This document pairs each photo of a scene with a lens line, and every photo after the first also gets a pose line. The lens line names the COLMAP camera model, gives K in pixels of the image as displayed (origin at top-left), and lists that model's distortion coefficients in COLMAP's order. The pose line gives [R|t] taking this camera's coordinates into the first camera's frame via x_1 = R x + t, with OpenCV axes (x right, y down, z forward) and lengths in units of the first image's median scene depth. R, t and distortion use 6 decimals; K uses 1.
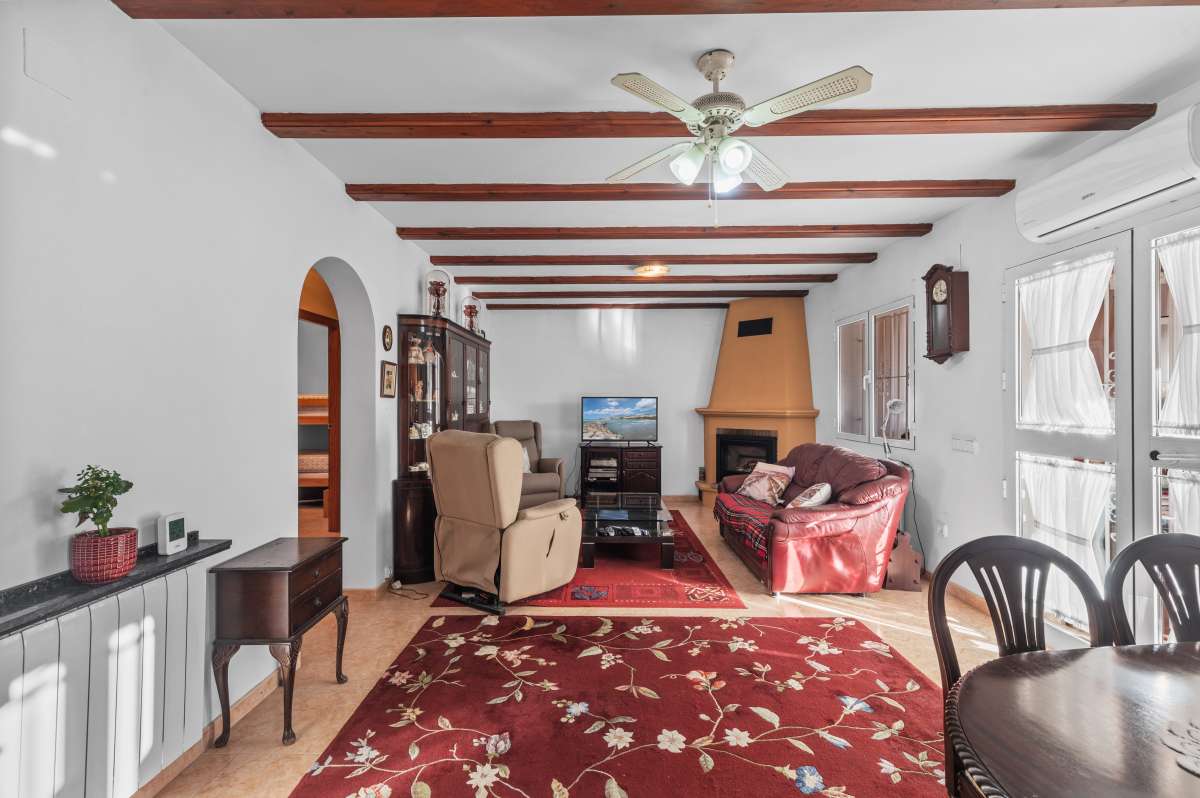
lens RADIAL K [[524.7, 0, 608.5], [0, 524.7, 402.2], [0, 0, 1]] dist [0.009104, -0.000318]
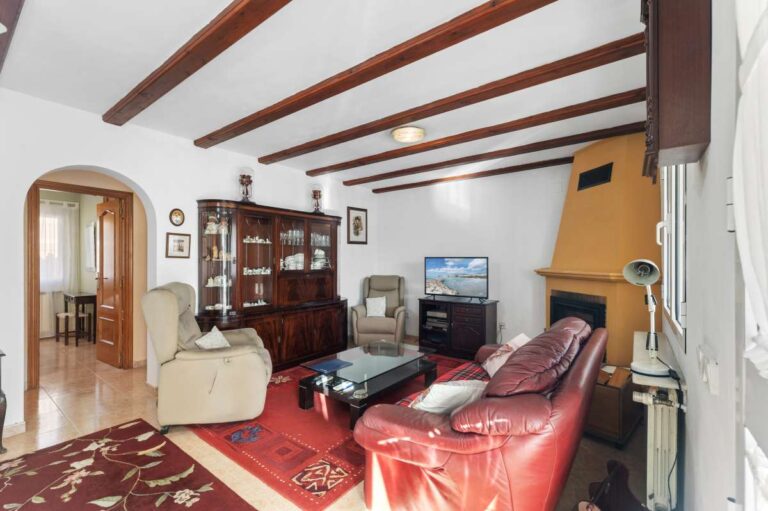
lens RADIAL K [[335.8, 0, 401.6], [0, 335.8, 263.0], [0, 0, 1]] dist [0.009104, -0.000318]
pose [[0.794300, 0.007229, -0.607483, 0.385818], [-0.003929, 0.999969, 0.006762, -0.002397], [0.607513, -0.002984, 0.794304, 0.378539]]
